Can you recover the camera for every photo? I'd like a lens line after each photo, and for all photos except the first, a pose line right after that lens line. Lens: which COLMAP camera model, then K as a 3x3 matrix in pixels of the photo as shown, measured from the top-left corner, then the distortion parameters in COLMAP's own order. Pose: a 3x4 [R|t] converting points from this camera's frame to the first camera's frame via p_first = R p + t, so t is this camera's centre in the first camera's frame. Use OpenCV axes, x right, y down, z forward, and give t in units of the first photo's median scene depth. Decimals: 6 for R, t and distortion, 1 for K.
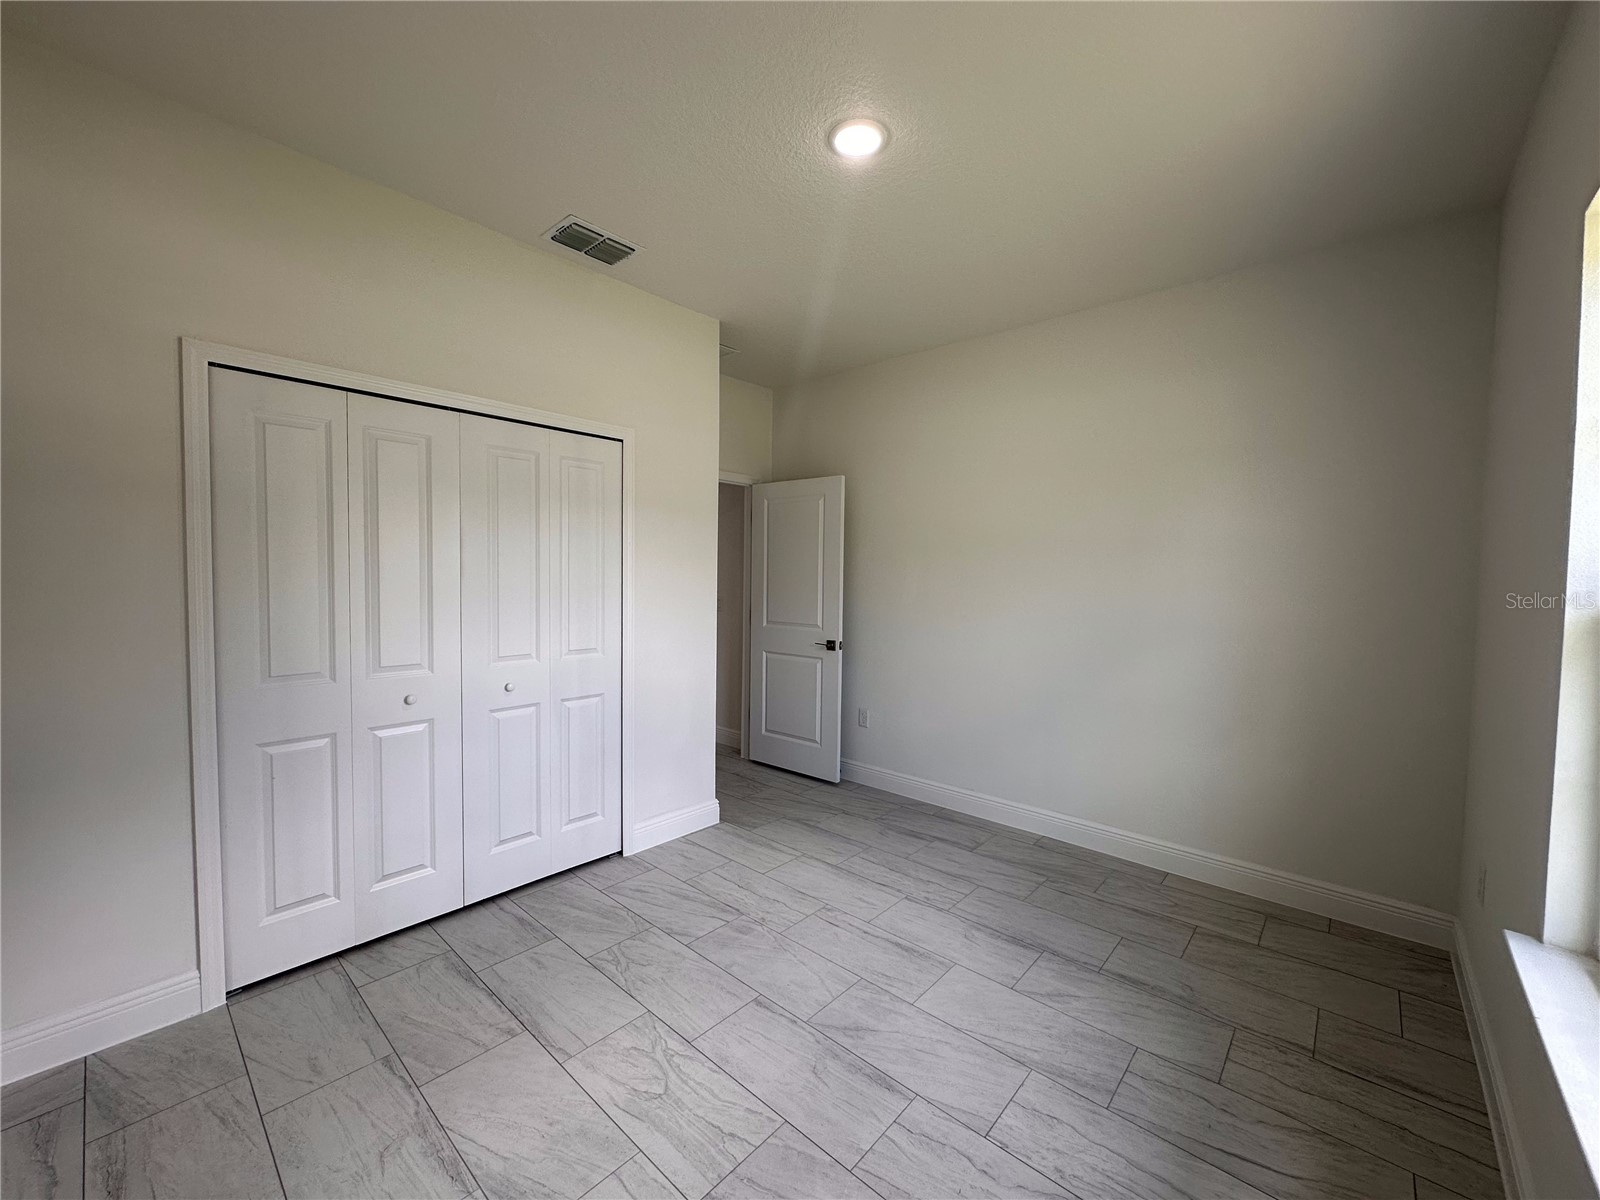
lens RADIAL K [[638.3, 0, 800.0], [0, 638.3, 600.0], [0, 0, 1]] dist [-0.000824, -0.000187]
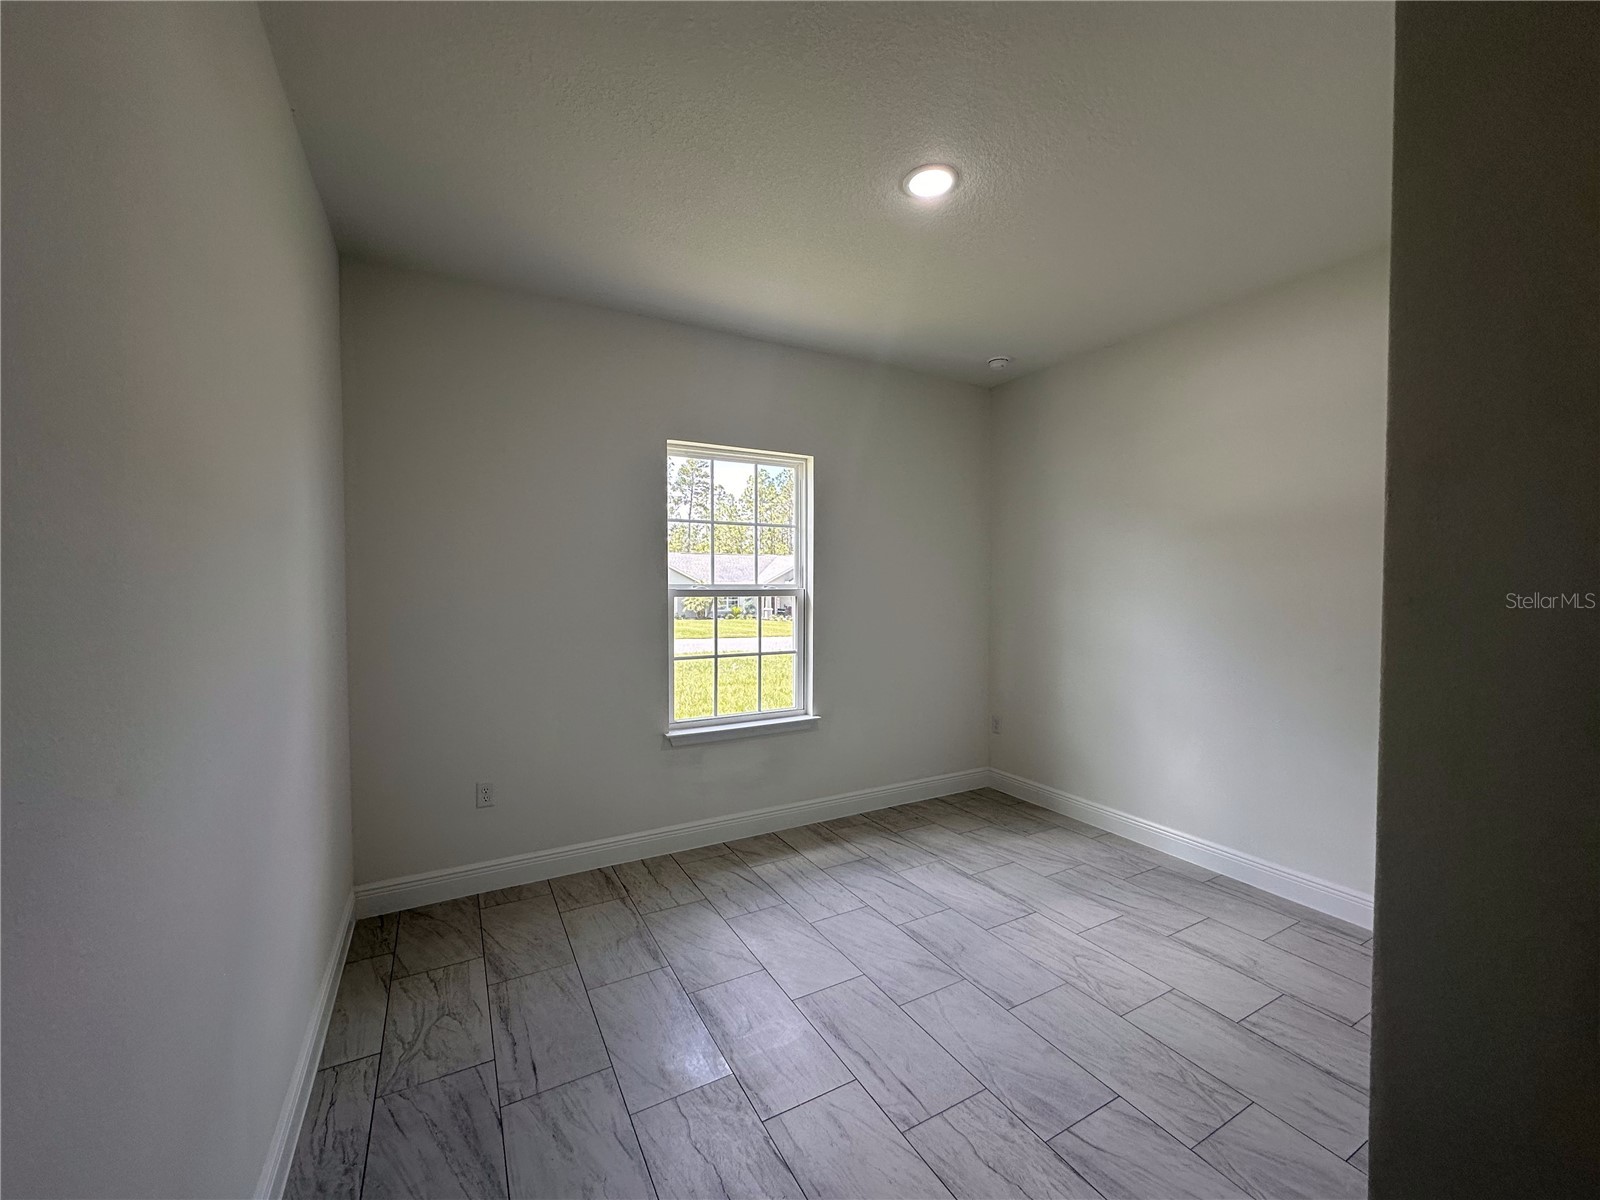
lens RADIAL K [[638.3, 0, 800.0], [0, 638.3, 600.0], [0, 0, 1]] dist [-0.000824, -0.000187]
pose [[-0.945326, -0.022155, 0.325374, -0.067134], [-0.000081, 0.997706, 0.067700, -0.093796], [-0.326128, 0.063972, -0.943159, 2.086905]]
